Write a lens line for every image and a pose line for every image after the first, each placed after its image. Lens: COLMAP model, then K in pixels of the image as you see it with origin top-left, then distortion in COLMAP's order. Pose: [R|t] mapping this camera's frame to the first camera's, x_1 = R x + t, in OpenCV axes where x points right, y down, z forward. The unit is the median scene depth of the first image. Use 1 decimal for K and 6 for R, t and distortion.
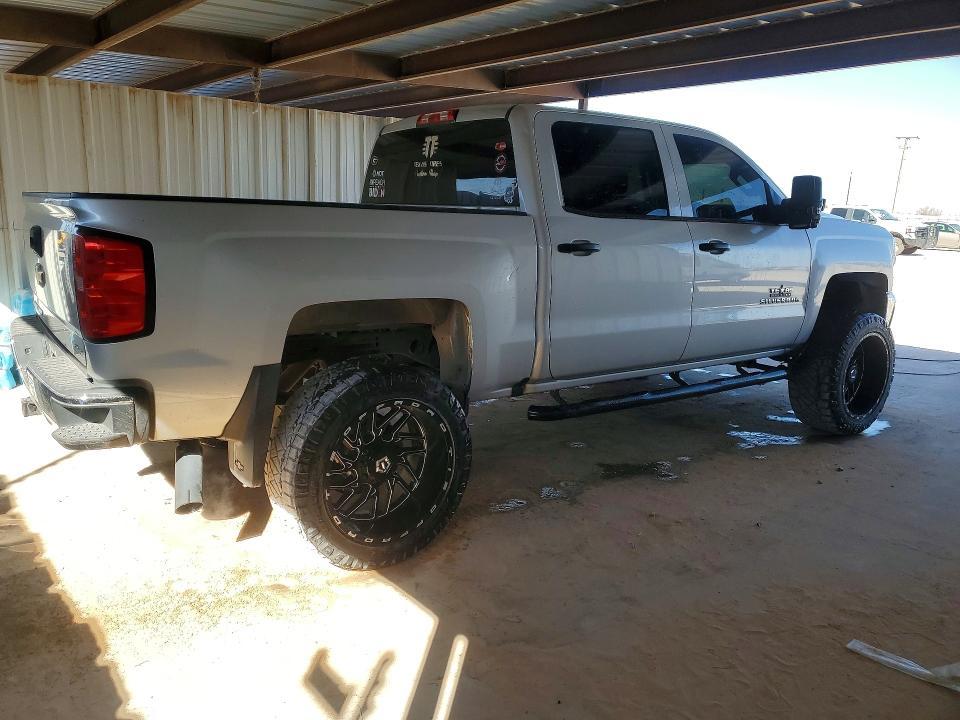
lens RADIAL K [[759.3, 0, 480.0], [0, 759.3, 360.0], [0, 0, 1]] dist [-0.006073, -0.003602]
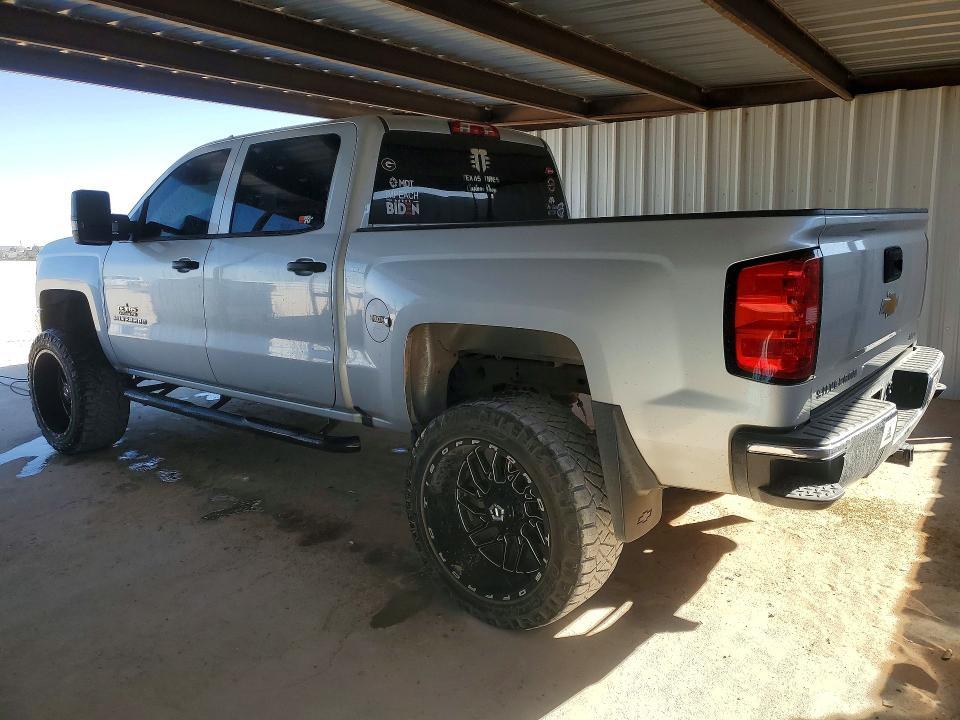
lens RADIAL K [[759.3, 0, 480.0], [0, 759.3, 360.0], [0, 0, 1]] dist [-0.006073, -0.003602]
pose [[-0.273509, -0.182339, 0.944429, -0.994123], [0.206829, 0.947751, 0.242879, -0.276607], [-0.939369, 0.261764, -0.221505, 1.278141]]
